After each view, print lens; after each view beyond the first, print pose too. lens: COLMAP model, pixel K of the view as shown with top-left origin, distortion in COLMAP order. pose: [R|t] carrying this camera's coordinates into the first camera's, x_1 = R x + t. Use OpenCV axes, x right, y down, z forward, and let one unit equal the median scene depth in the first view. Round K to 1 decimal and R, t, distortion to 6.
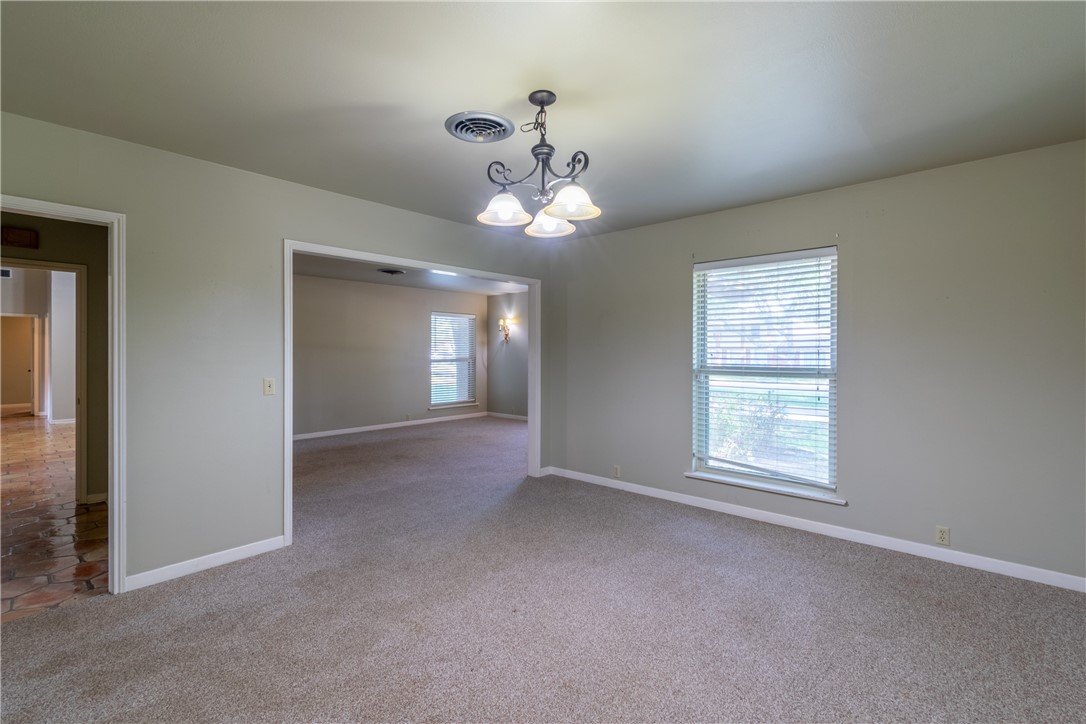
lens RADIAL K [[495.8, 0, 539.6], [0, 495.8, 355.9], [0, 0, 1]] dist [0.001288, -0.000018]
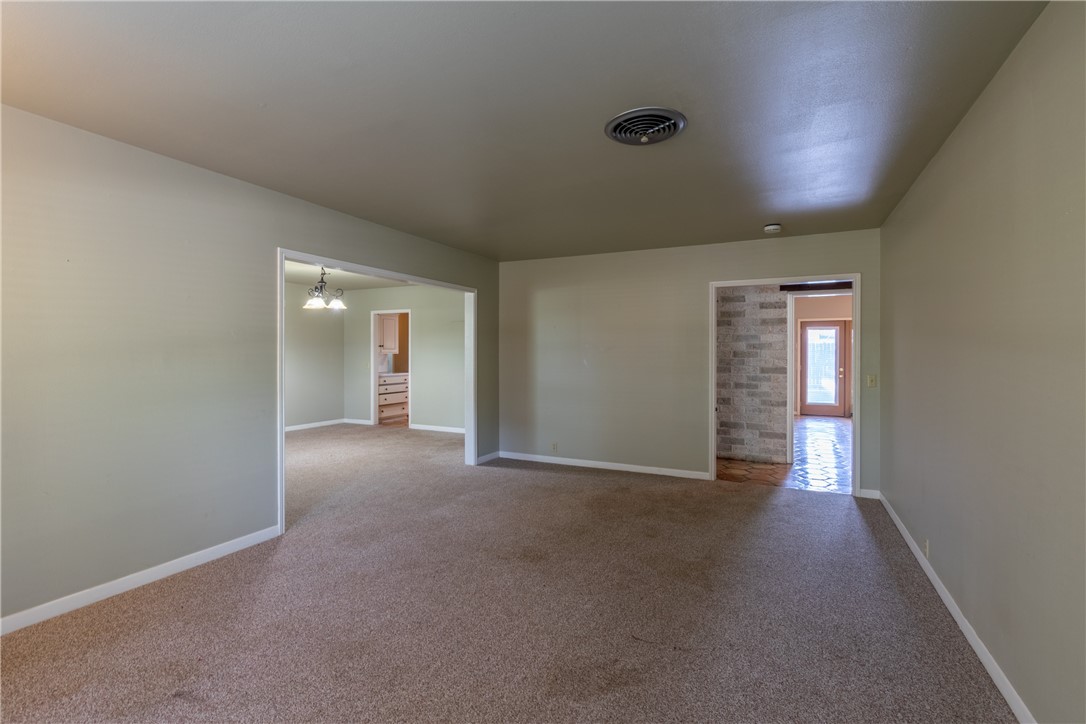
lens RADIAL K [[495.8, 0, 539.6], [0, 495.8, 355.9], [0, 0, 1]] dist [0.001288, -0.000018]
pose [[-0.959446, -0.001633, -0.281887, -0.375066], [-0.006126, 0.999868, 0.015061, -0.034528], [0.281825, 0.016177, -0.959329, 3.924263]]
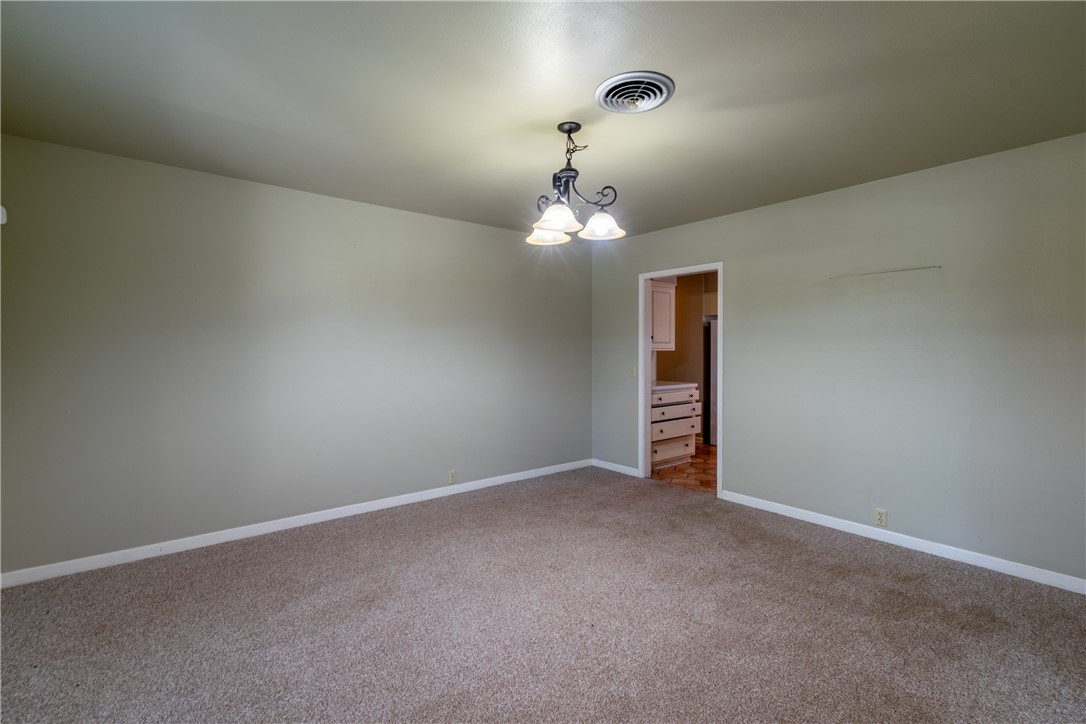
lens RADIAL K [[495.8, 0, 539.6], [0, 495.8, 355.9], [0, 0, 1]] dist [0.001288, -0.000018]
pose [[-0.988831, -0.003593, 0.148999, -0.094529], [0.000125, 0.999689, 0.024936, -0.016070], [-0.149043, 0.024677, -0.988523, 2.047324]]
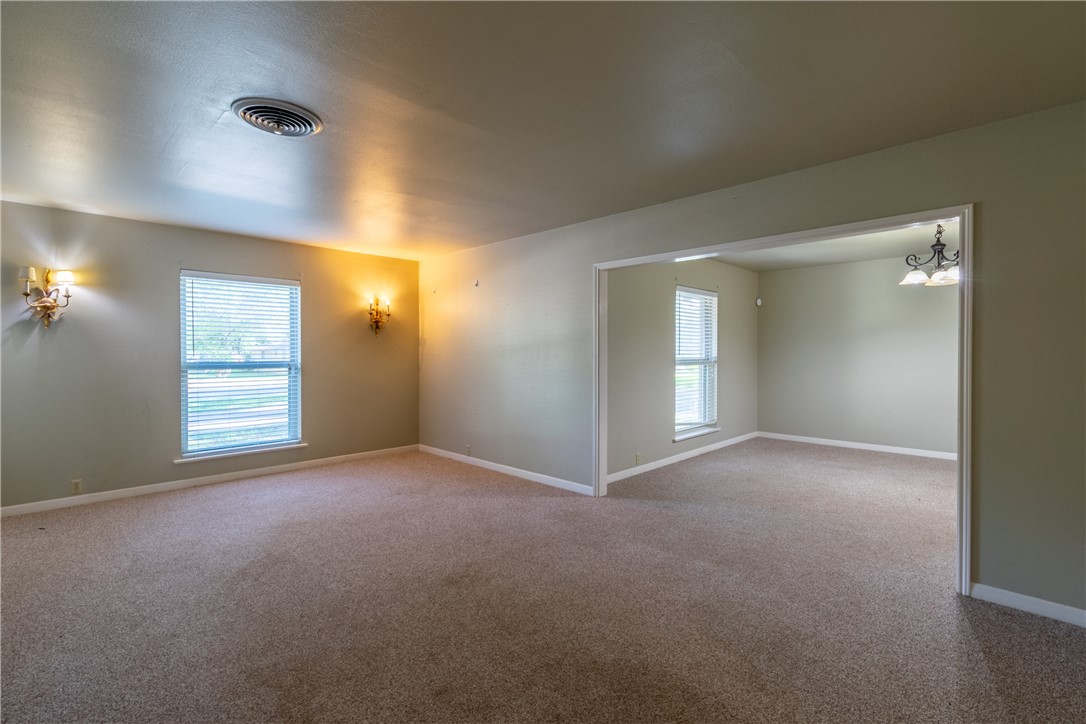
lens RADIAL K [[495.8, 0, 539.6], [0, 495.8, 355.9], [0, 0, 1]] dist [0.001288, -0.000018]
pose [[0.042906, -0.007820, 0.999049, -1.920100], [0.010115, 0.999922, 0.007393, -0.006381], [-0.999028, 0.009788, 0.042981, 2.371583]]
